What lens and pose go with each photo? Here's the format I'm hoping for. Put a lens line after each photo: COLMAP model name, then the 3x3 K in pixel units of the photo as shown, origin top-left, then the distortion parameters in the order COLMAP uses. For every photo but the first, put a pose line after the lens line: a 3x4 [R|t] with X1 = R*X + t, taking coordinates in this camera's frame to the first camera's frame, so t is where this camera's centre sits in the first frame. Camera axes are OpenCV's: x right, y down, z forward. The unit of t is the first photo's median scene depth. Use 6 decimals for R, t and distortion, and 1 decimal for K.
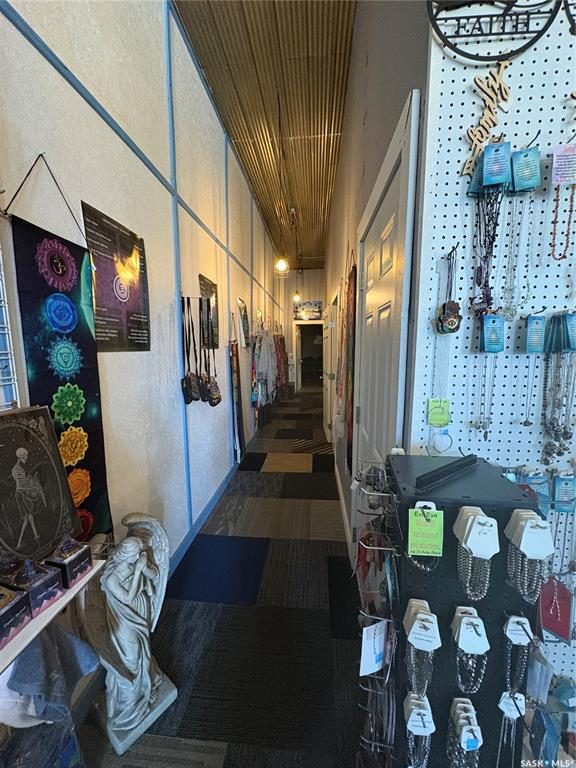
lens RADIAL K [[305.7, 0, 290.1], [0, 305.7, 383.0], [0, 0, 1]] dist [0.000841, -0.000309]
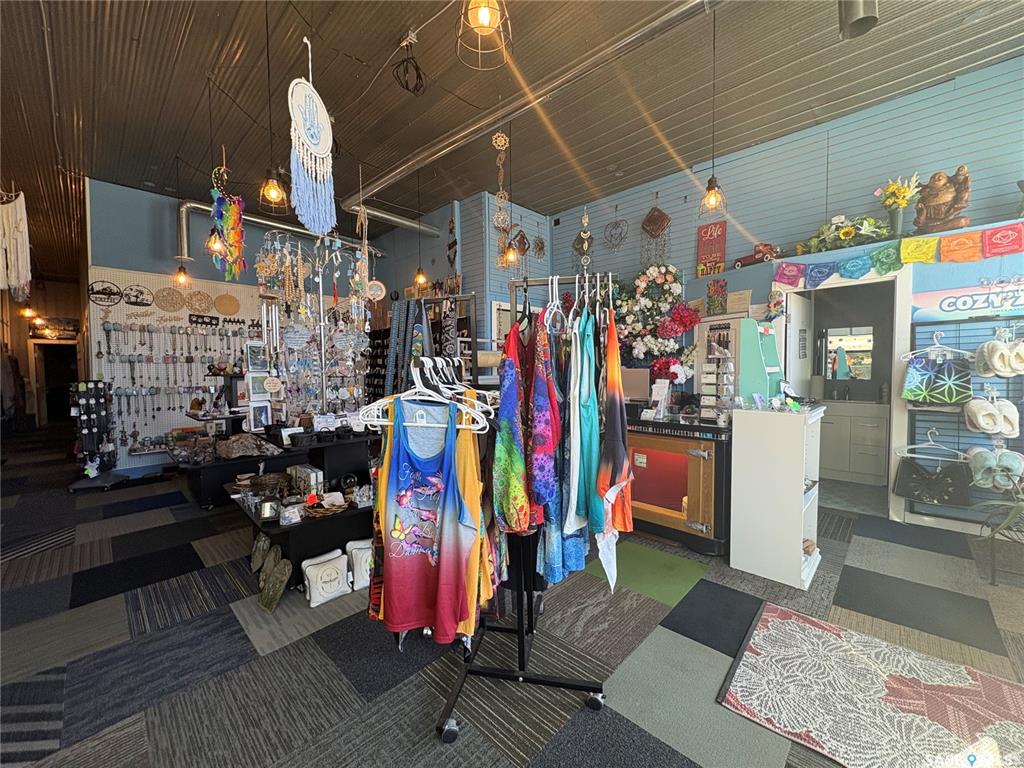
lens RADIAL K [[407.6, 0, 513.4], [0, 407.6, 383.3], [0, 0, 1]] dist [0.000841, -0.000309]
pose [[0.623613, -0.028966, 0.781196, -0.051334], [0.104067, 0.993495, -0.046237, 0.141658], [-0.774776, 0.110130, 0.622571, -0.941519]]
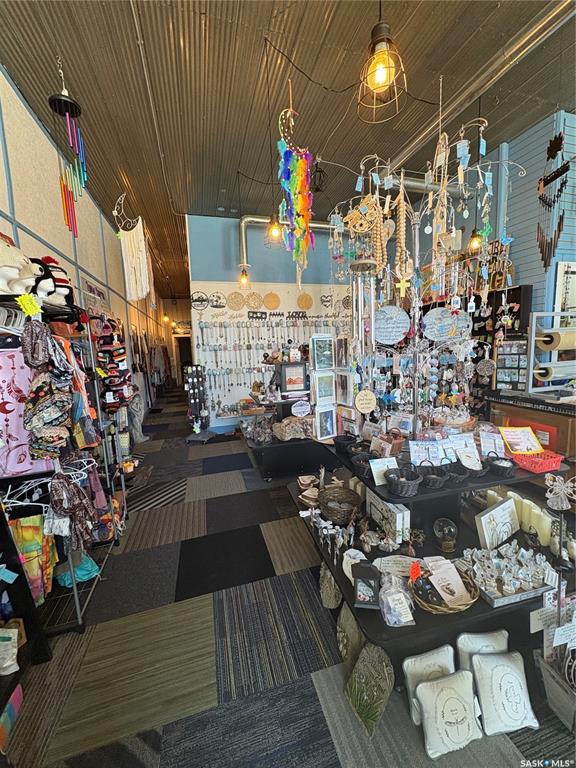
lens RADIAL K [[305.7, 0, 286.8], [0, 305.7, 382.7], [0, 0, 1]] dist [0.000841, -0.000309]
pose [[0.933875, -0.072584, 0.350157, -0.007854], [0.078346, 0.996924, -0.002297, 0.089277], [-0.348913, 0.029579, 0.936688, -0.702466]]
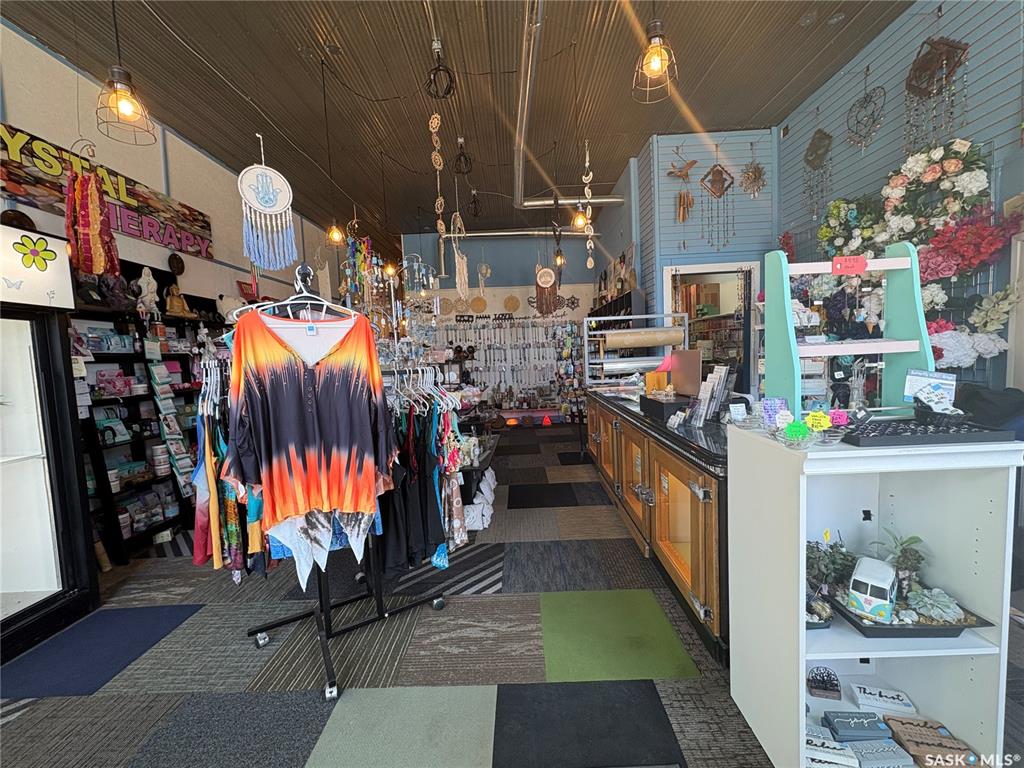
lens RADIAL K [[407.6, 0, 511.8], [0, 407.6, 384.7], [0, 0, 1]] dist [0.000841, -0.000309]
pose [[0.996616, -0.043729, 0.069607, 0.265001], [0.047309, 0.997596, -0.050637, 0.154776], [-0.067226, 0.053758, 0.996288, -1.072653]]
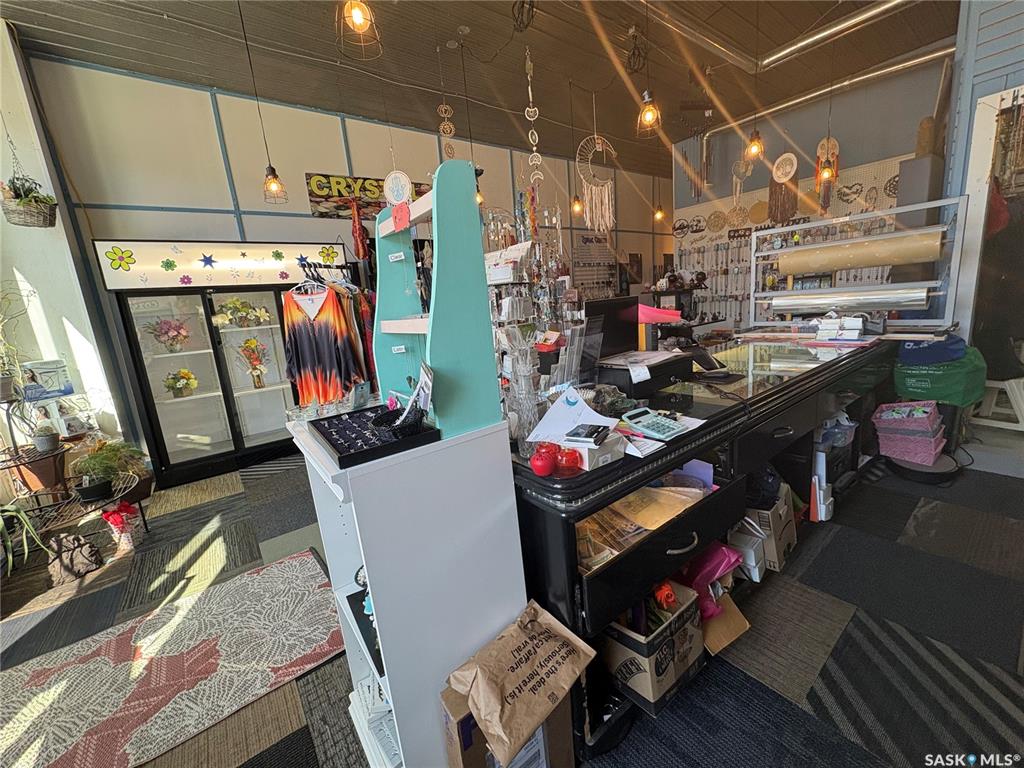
lens RADIAL K [[407.6, 0, 510.4], [0, 407.6, 385.1], [0, 0, 1]] dist [0.000841, -0.000309]
pose [[0.670749, 0.096991, -0.735315, 0.593994], [-0.008661, 0.992369, 0.122996, 0.138790], [0.741634, -0.076131, 0.666471, -0.964255]]
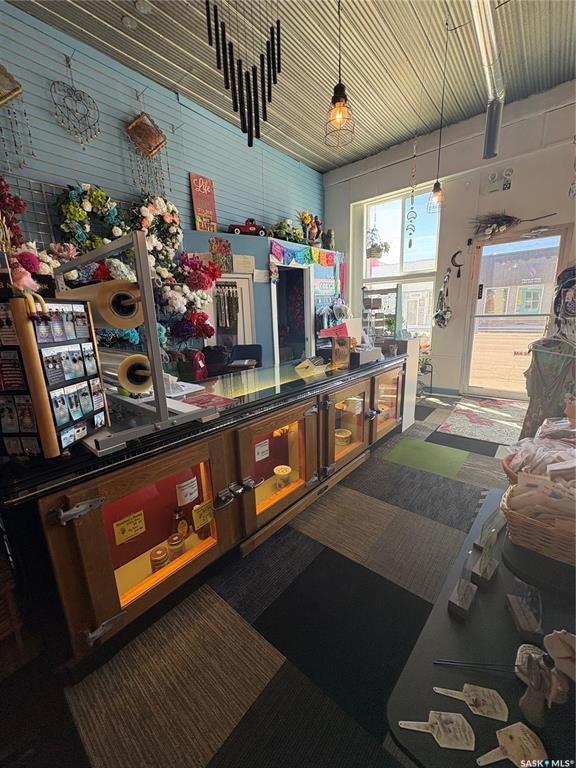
lens RADIAL K [[305.7, 0, 288.5], [0, 305.7, 382.9], [0, 0, 1]] dist [0.000841, -0.000309]
pose [[-0.818767, -0.092479, 0.566628, 0.268044], [0.113355, 0.941474, 0.317455, 0.055504], [-0.562824, 0.324152, -0.760365, -0.346621]]
